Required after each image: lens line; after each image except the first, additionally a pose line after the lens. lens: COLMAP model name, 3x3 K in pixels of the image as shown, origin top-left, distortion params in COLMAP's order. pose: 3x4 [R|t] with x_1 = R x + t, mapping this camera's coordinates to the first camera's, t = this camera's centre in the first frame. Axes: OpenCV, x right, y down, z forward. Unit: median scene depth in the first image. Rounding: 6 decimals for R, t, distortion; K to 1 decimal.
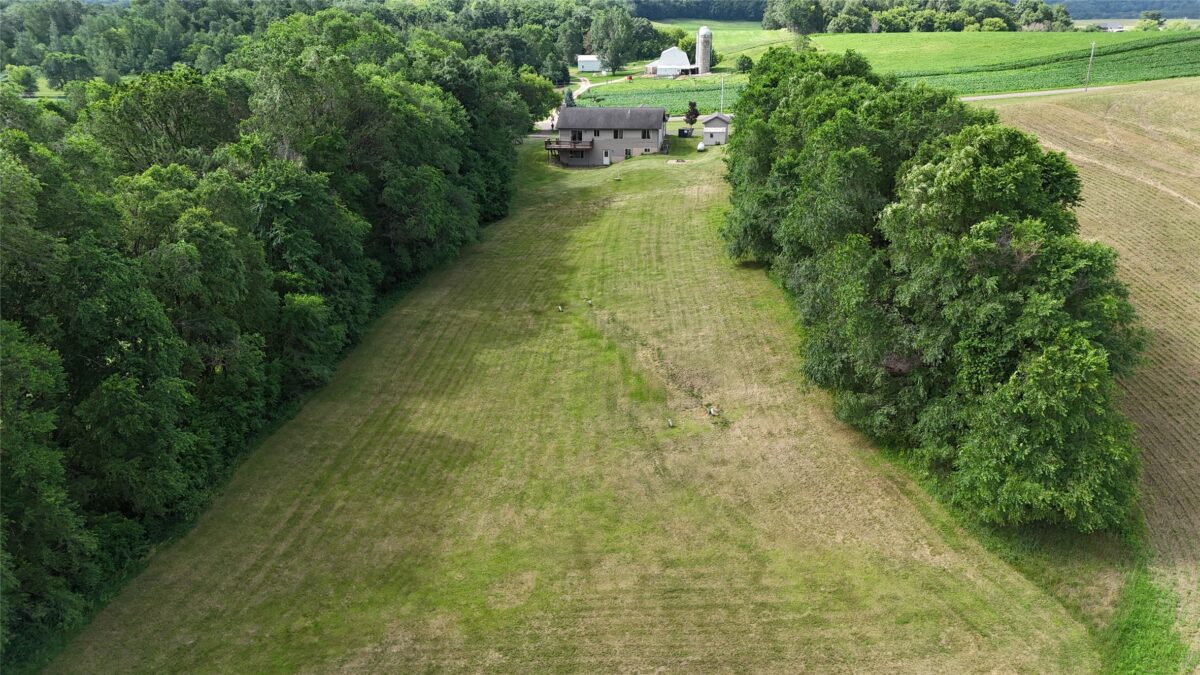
lens RADIAL K [[888.5, 0, 600.0], [0, 888.5, 337.5], [0, 0, 1]] dist [0.081352, -0.088714]
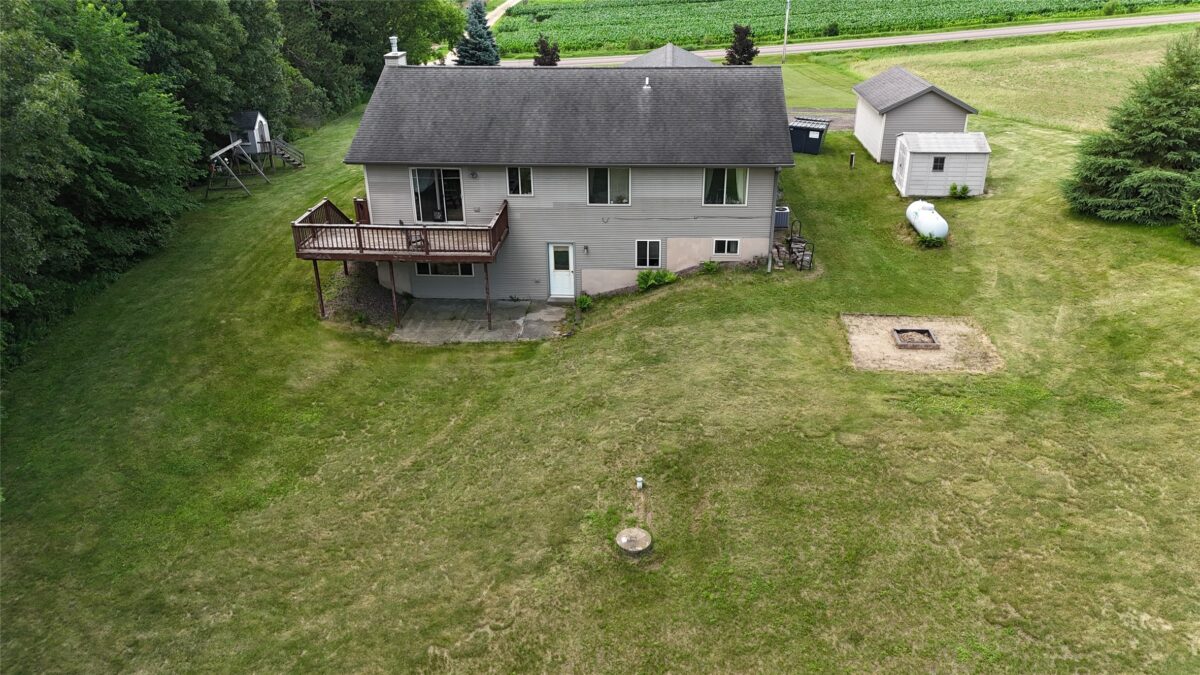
lens RADIAL K [[888.5, 0, 600.0], [0, 888.5, 337.5], [0, 0, 1]] dist [0.081352, -0.088714]
pose [[0.998382, -0.025553, 0.050803, 0.004685], [0.020960, 0.995813, 0.088974, -0.207746], [-0.052864, -0.087765, 0.994737, 0.752717]]
